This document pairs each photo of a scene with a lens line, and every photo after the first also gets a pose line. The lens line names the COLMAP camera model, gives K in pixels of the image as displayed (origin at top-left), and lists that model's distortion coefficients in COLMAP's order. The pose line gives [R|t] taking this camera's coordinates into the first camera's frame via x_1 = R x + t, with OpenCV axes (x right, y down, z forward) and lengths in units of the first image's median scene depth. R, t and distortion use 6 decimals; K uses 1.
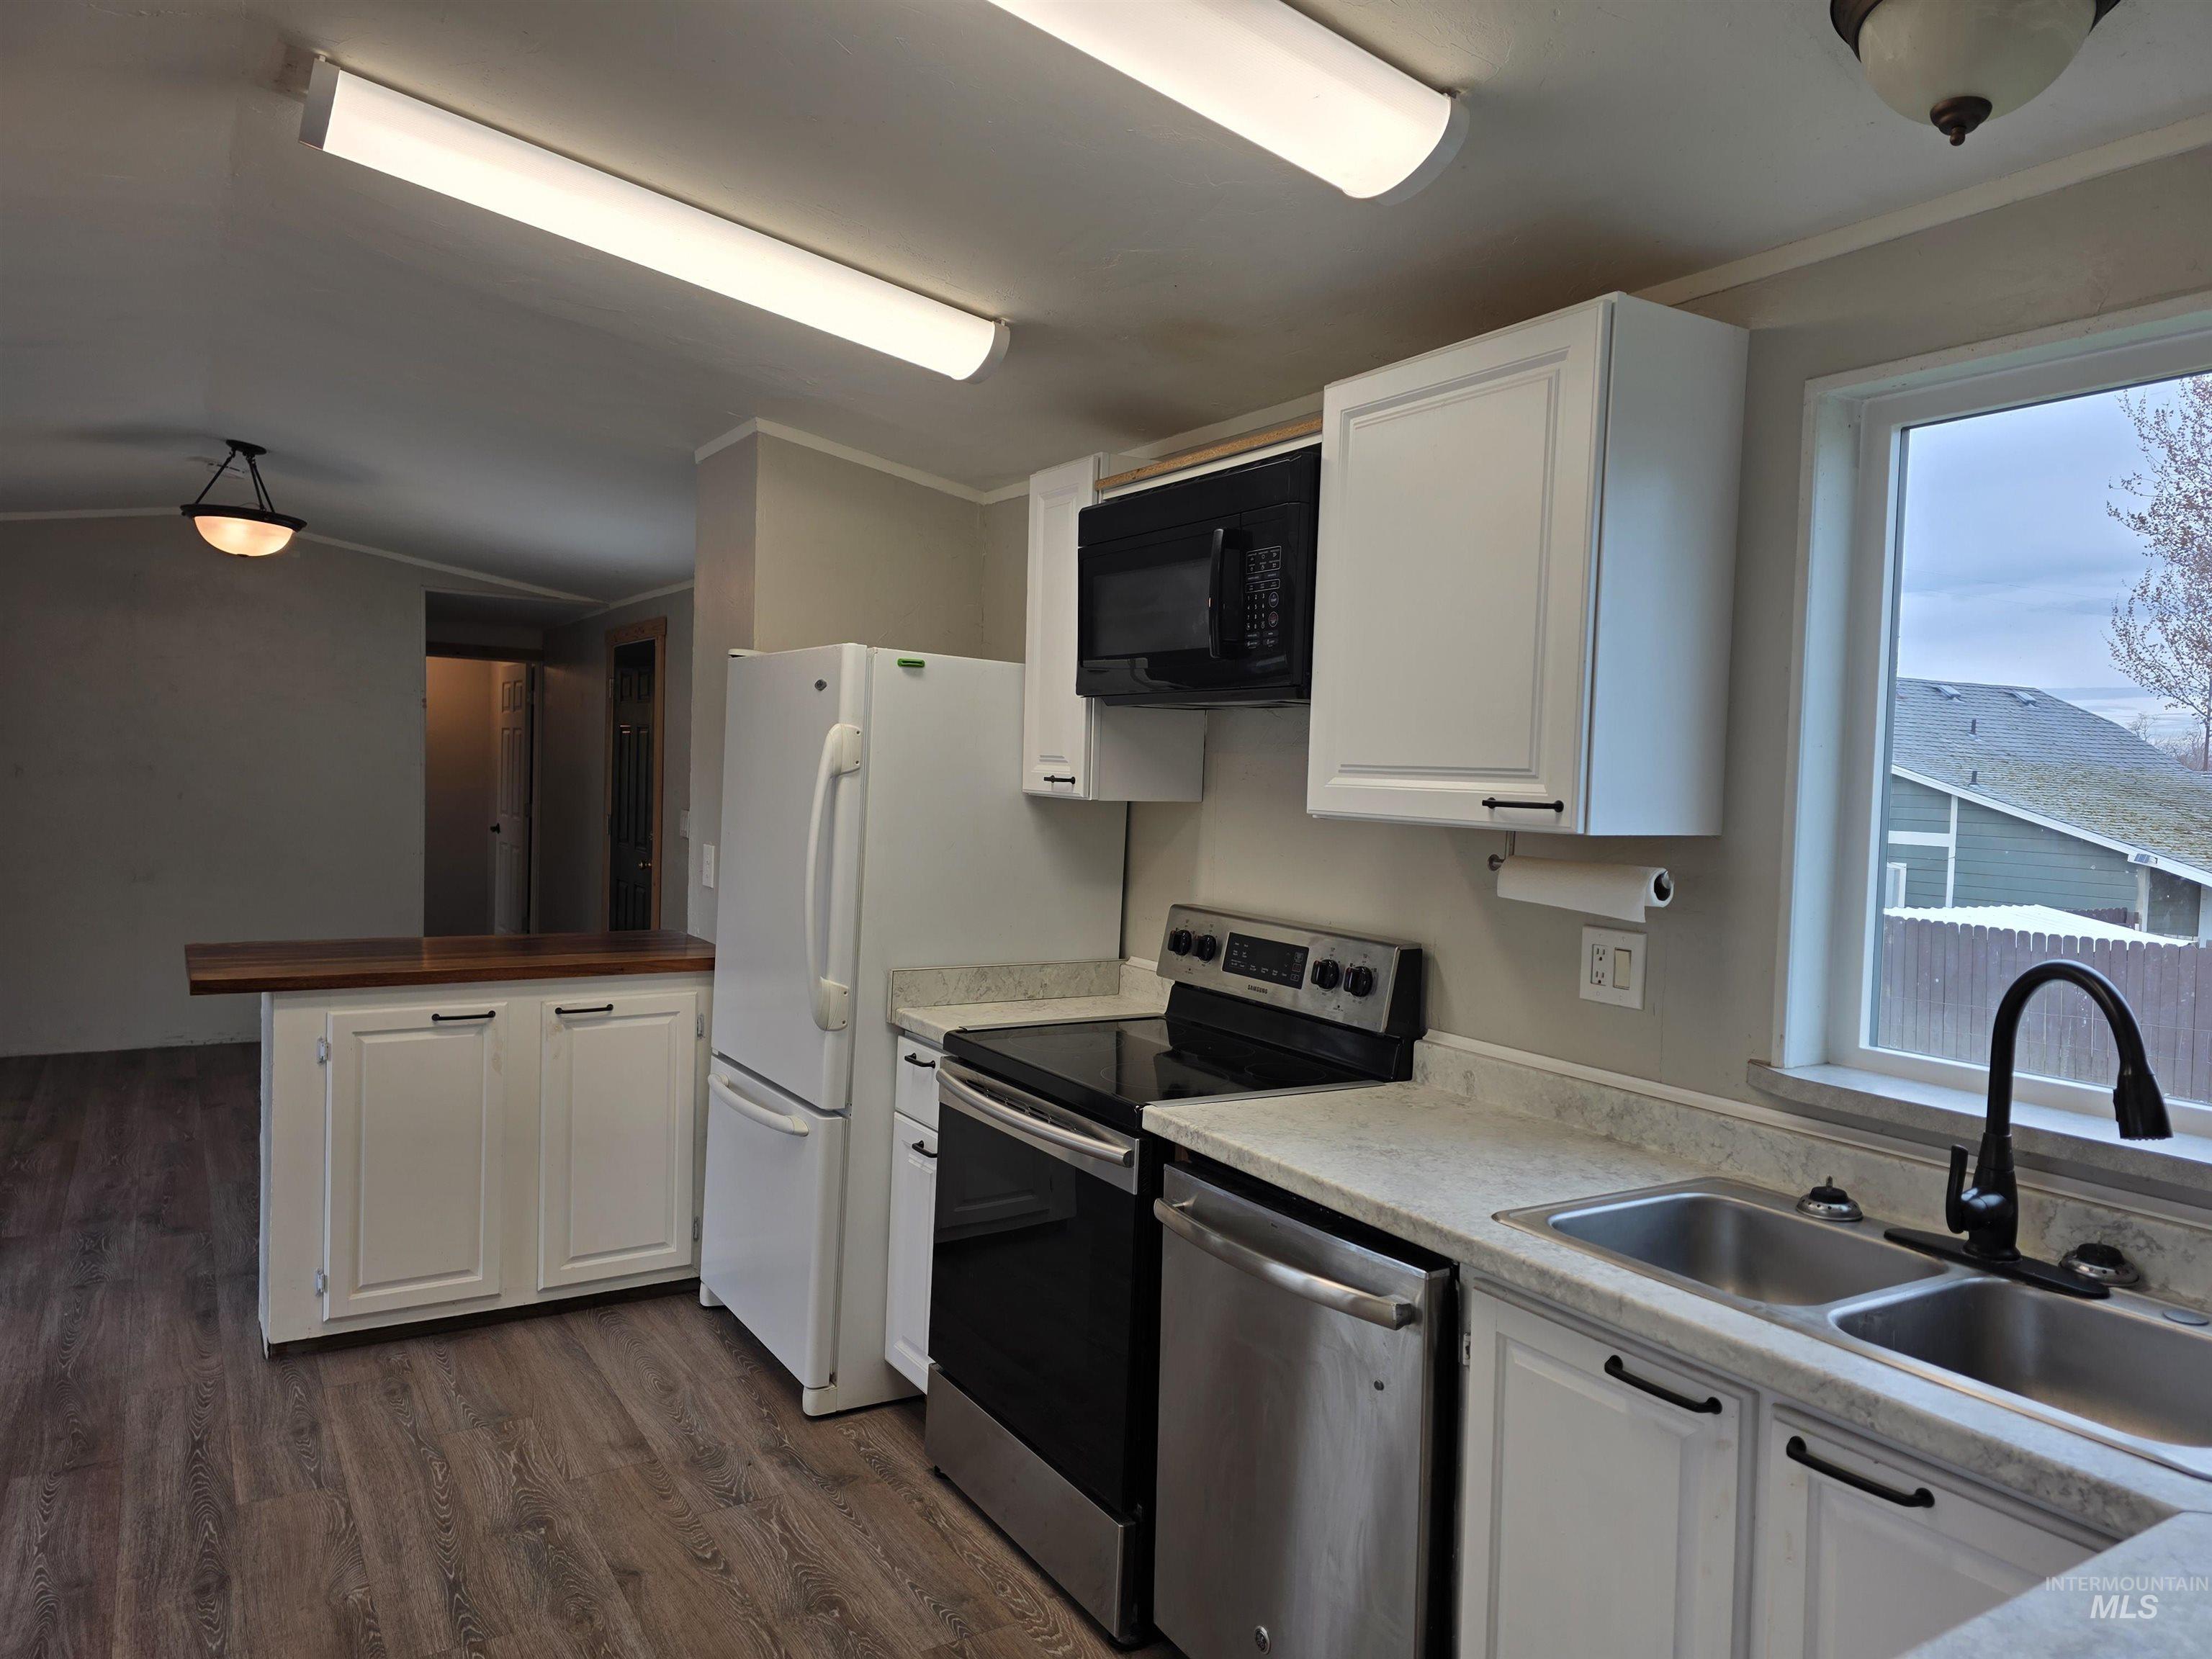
lens RADIAL K [[1466.4, 0, 1118.8], [0, 1466.4, 834.0], [0, 0, 1]] dist [0.065102, -0.061301]
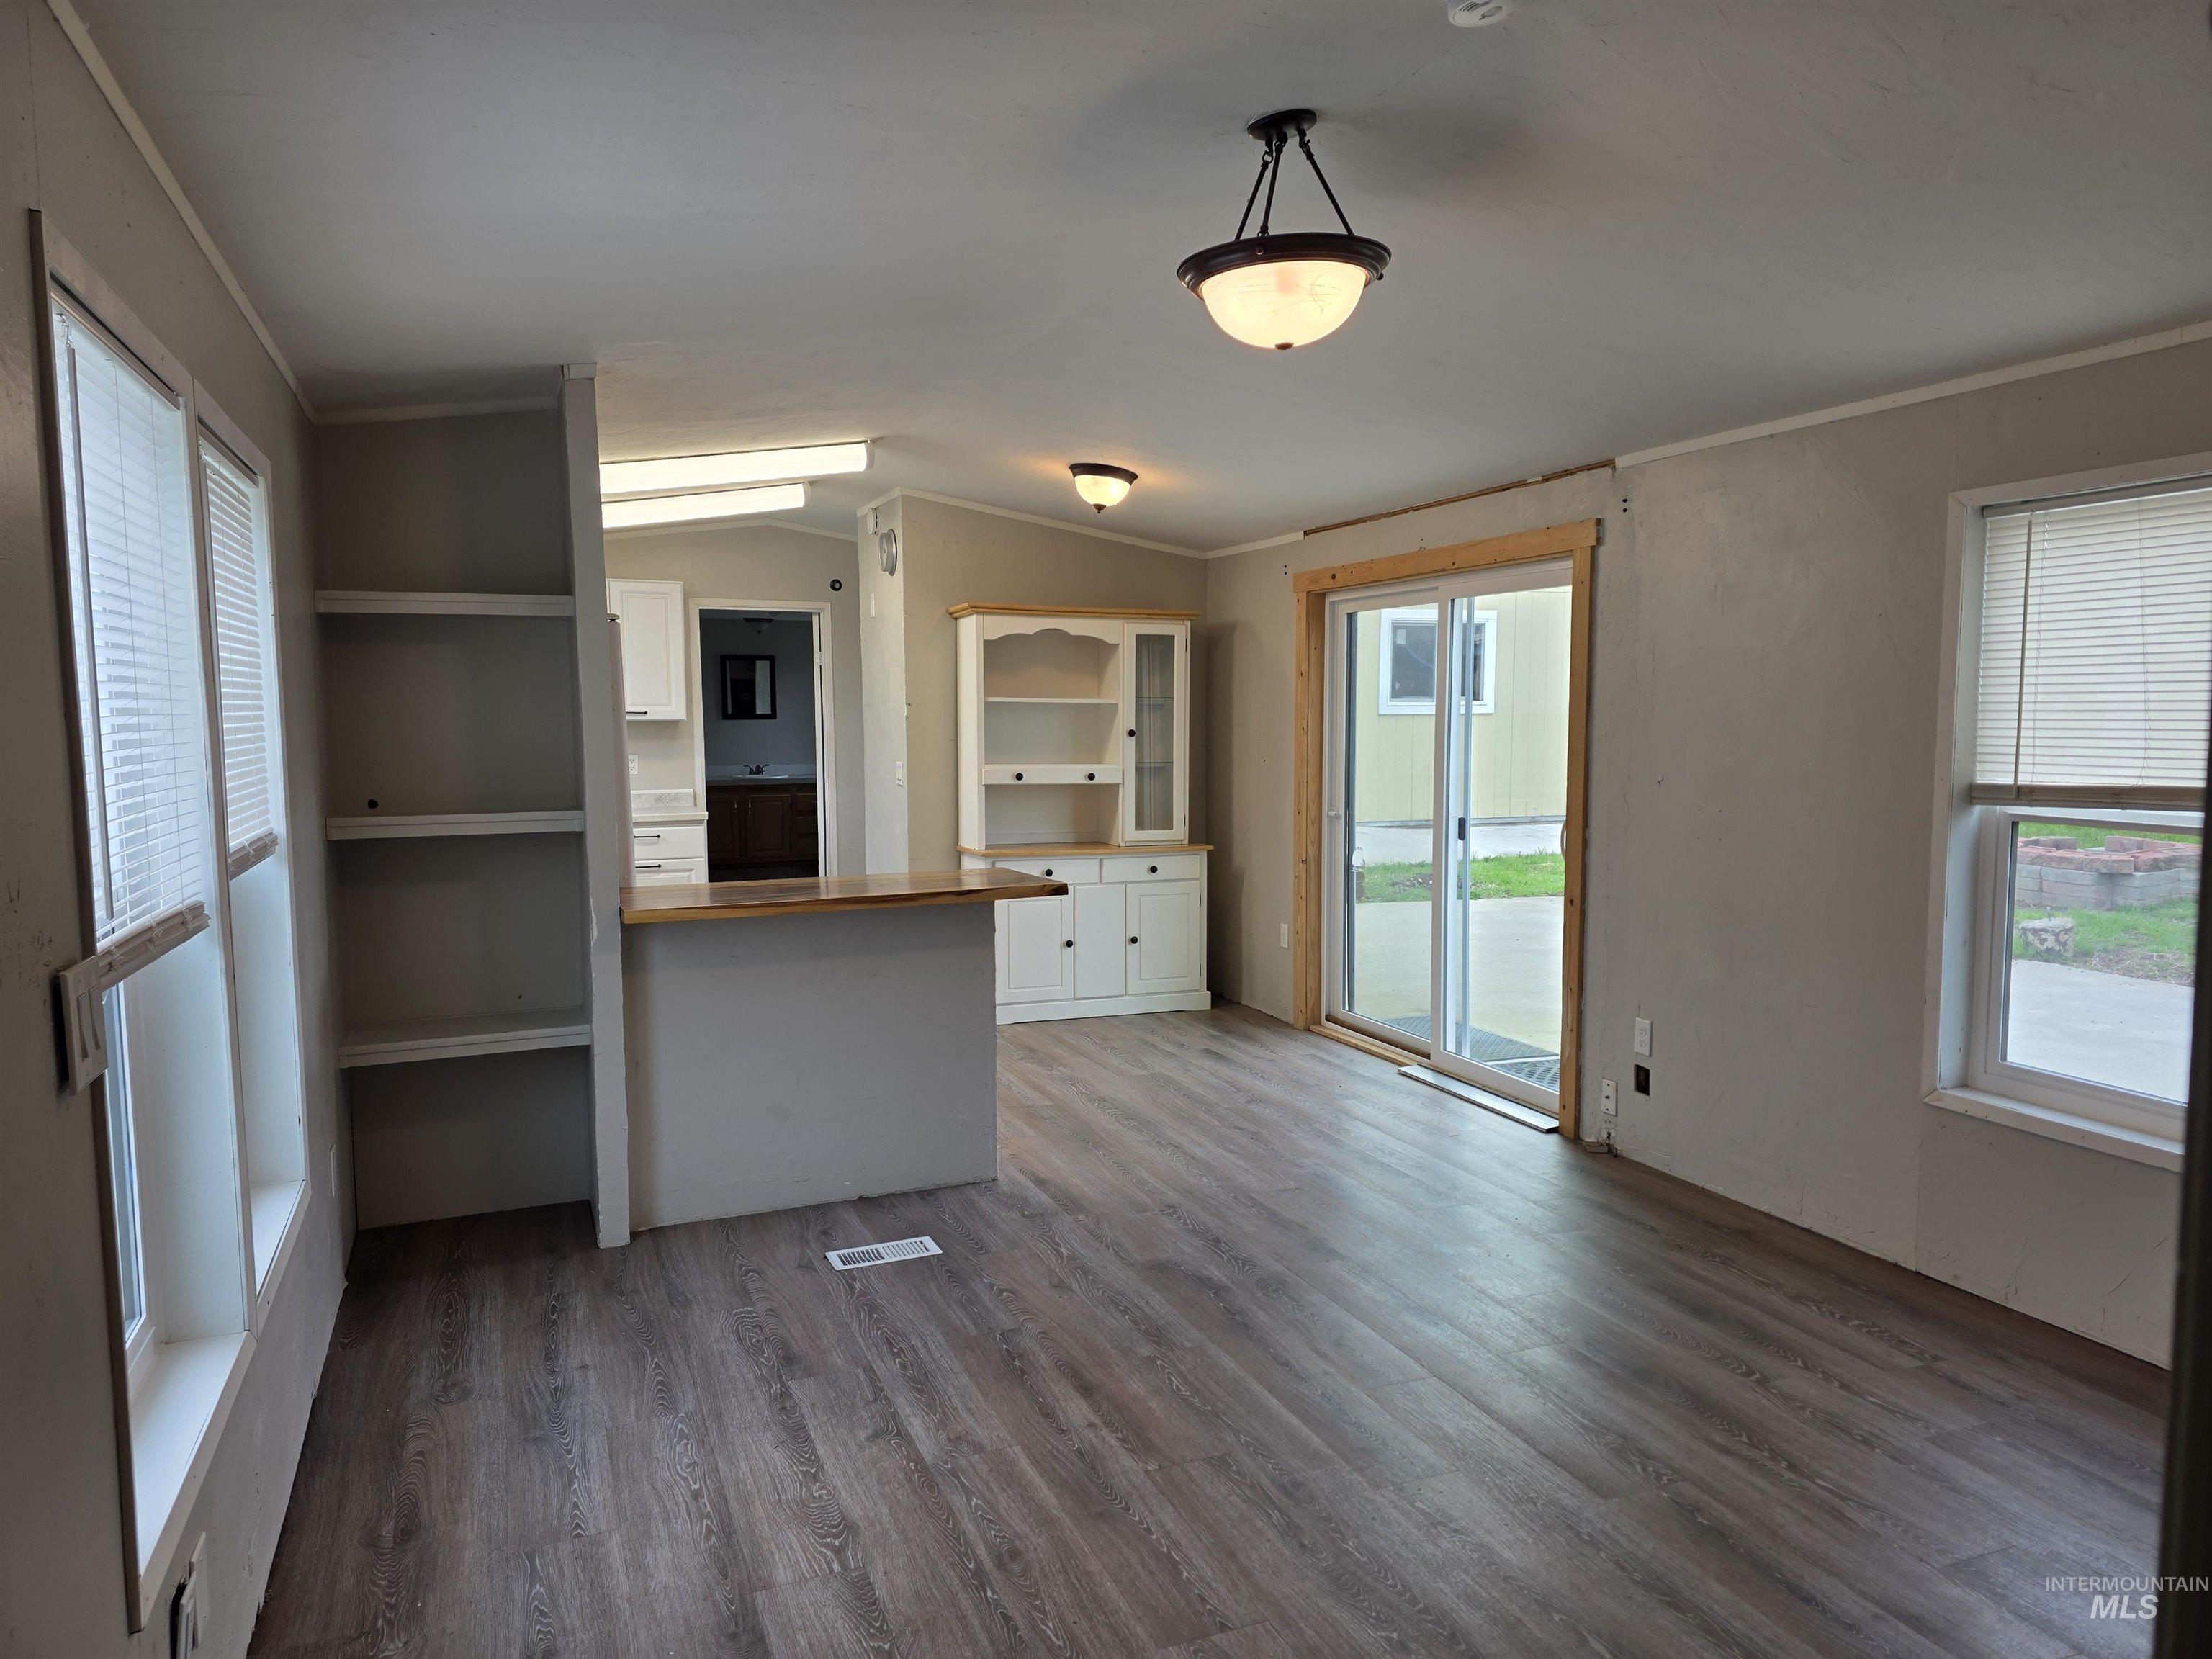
lens RADIAL K [[1466.4, 0, 1116.2], [0, 1466.4, 837.9], [0, 0, 1]] dist [0.065102, -0.061301]
pose [[-0.984733, -0.042238, 0.168871, -1.237775], [-0.018420, 0.989953, 0.140192, -0.181751], [-0.173096, 0.134941, -0.975617, 3.047387]]
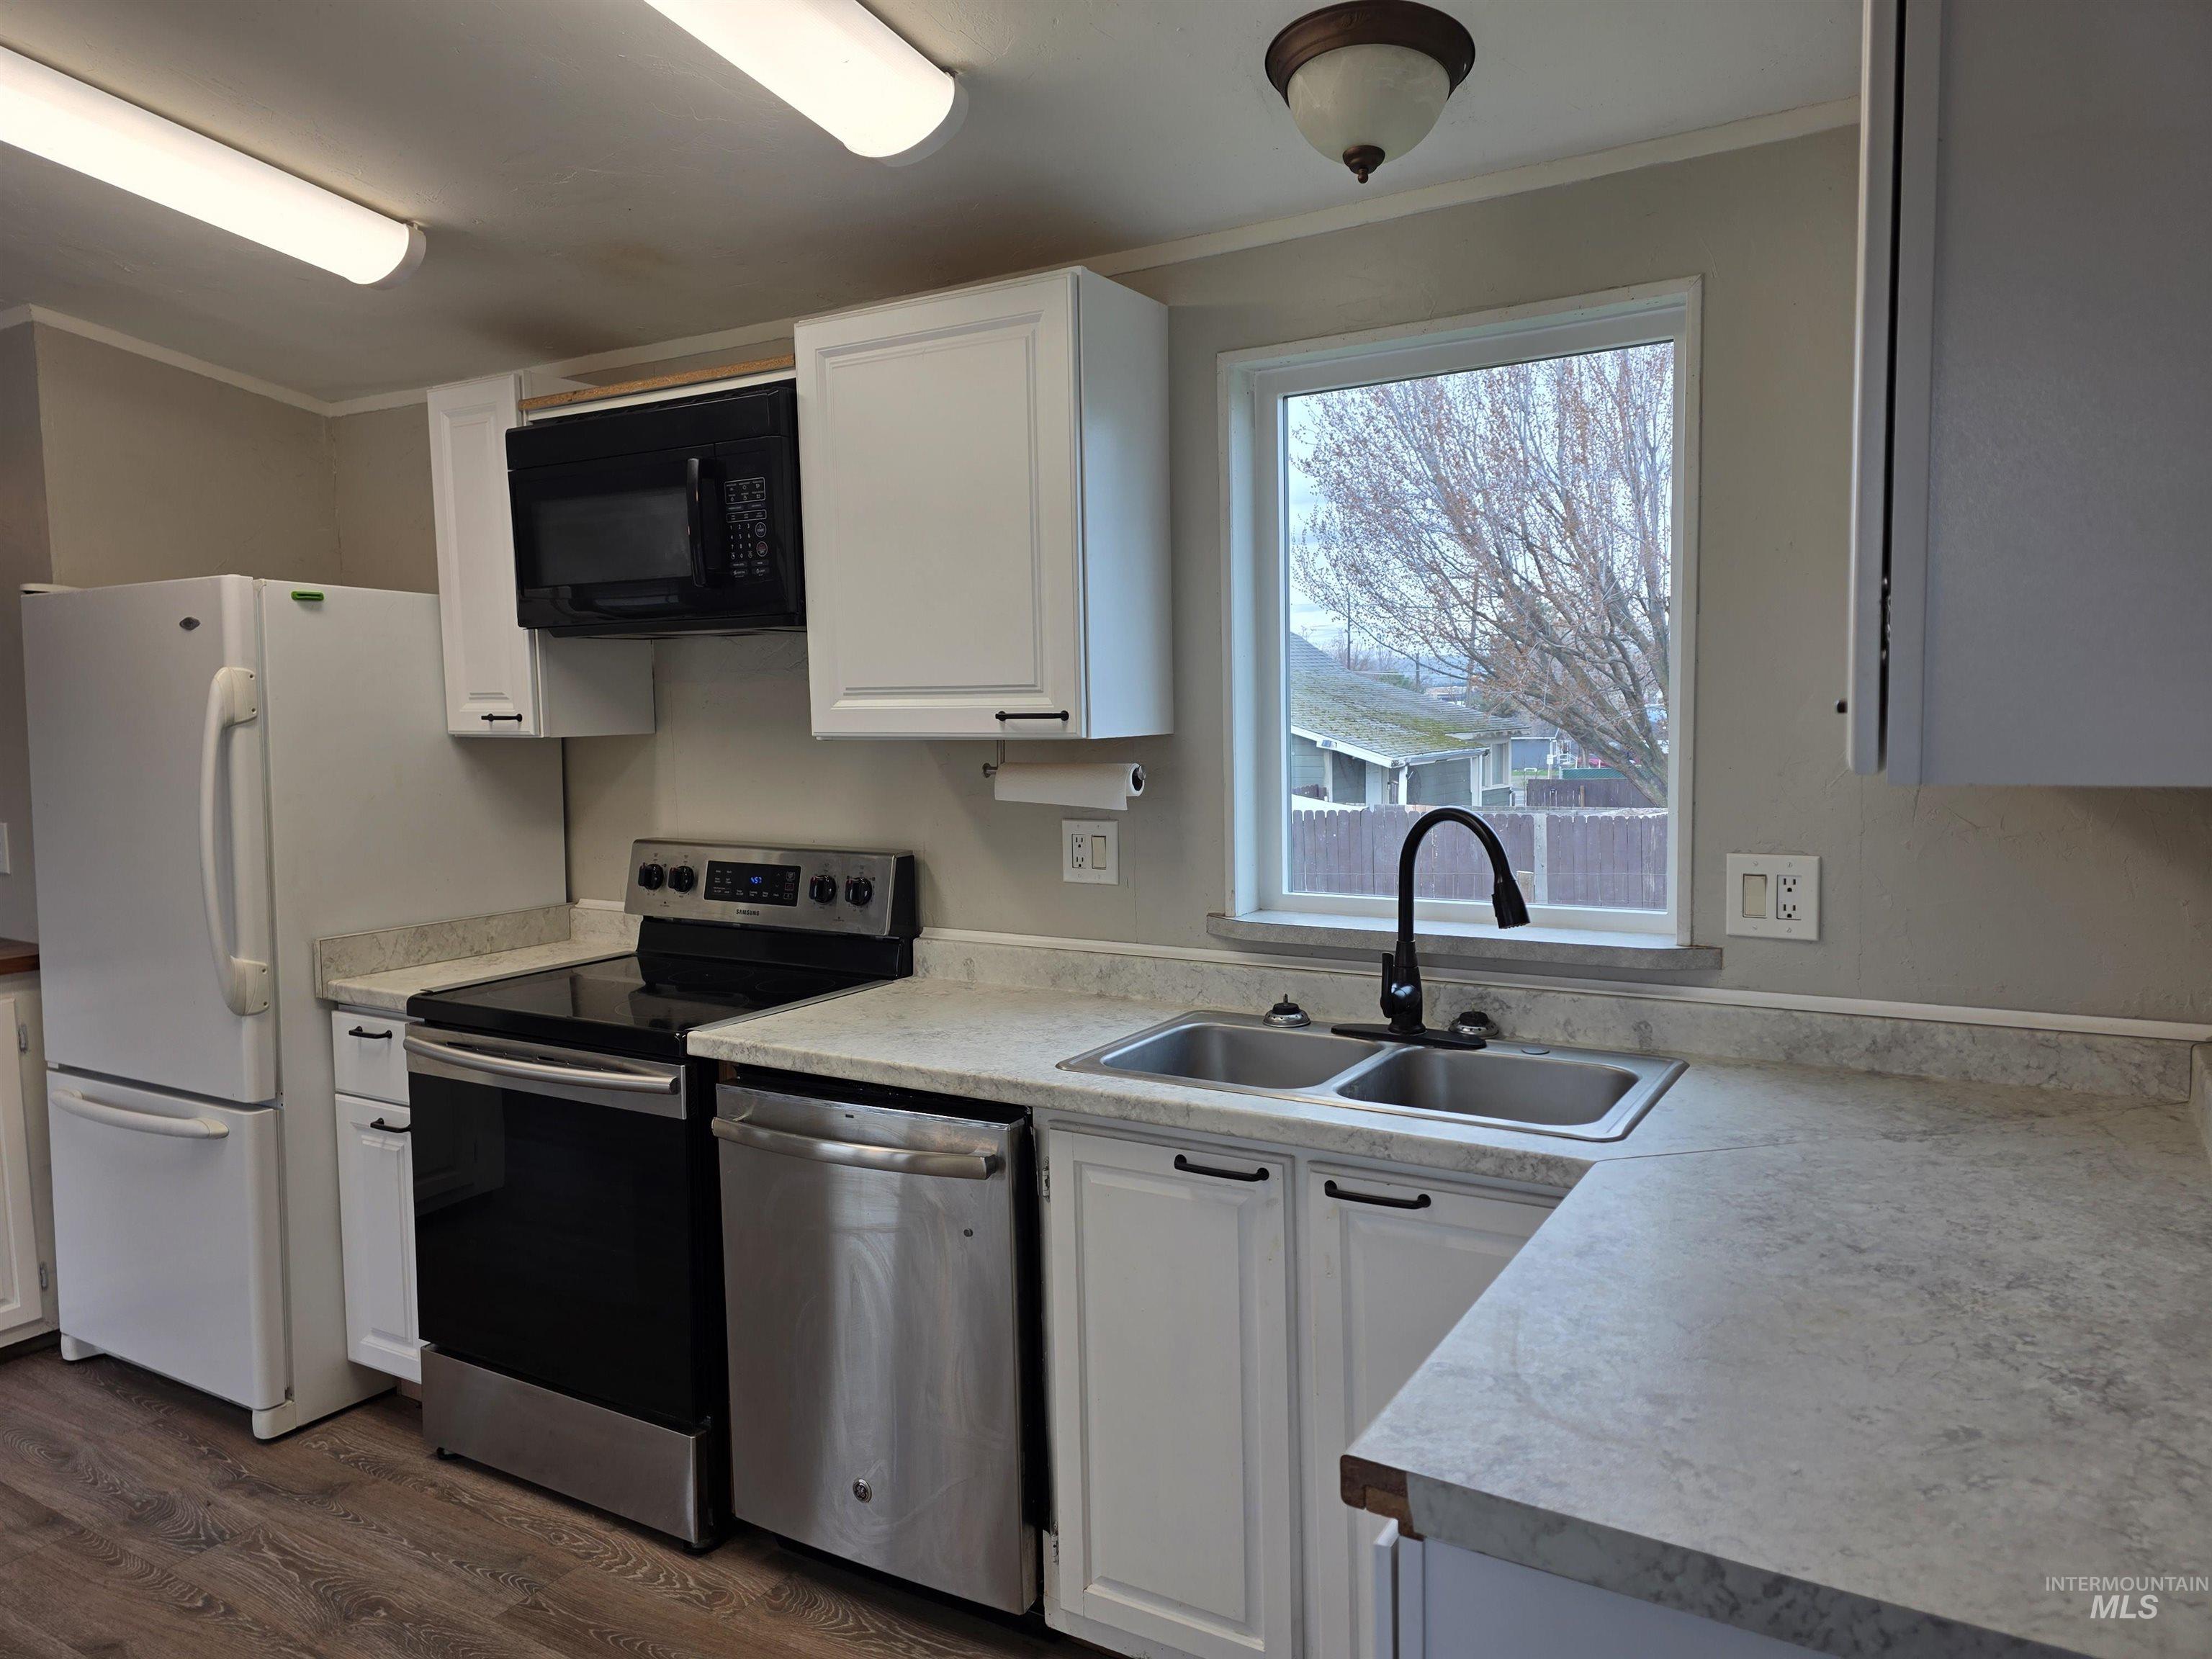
lens RADIAL K [[1466.4, 0, 1108.9], [0, 1466.4, 824.2], [0, 0, 1]] dist [0.065102, -0.061301]
pose [[0.892556, -0.085534, 0.442749, -0.149257], [0.066609, 0.996083, 0.058153, 0.001840], [-0.445989, -0.022414, 0.894758, -0.038733]]
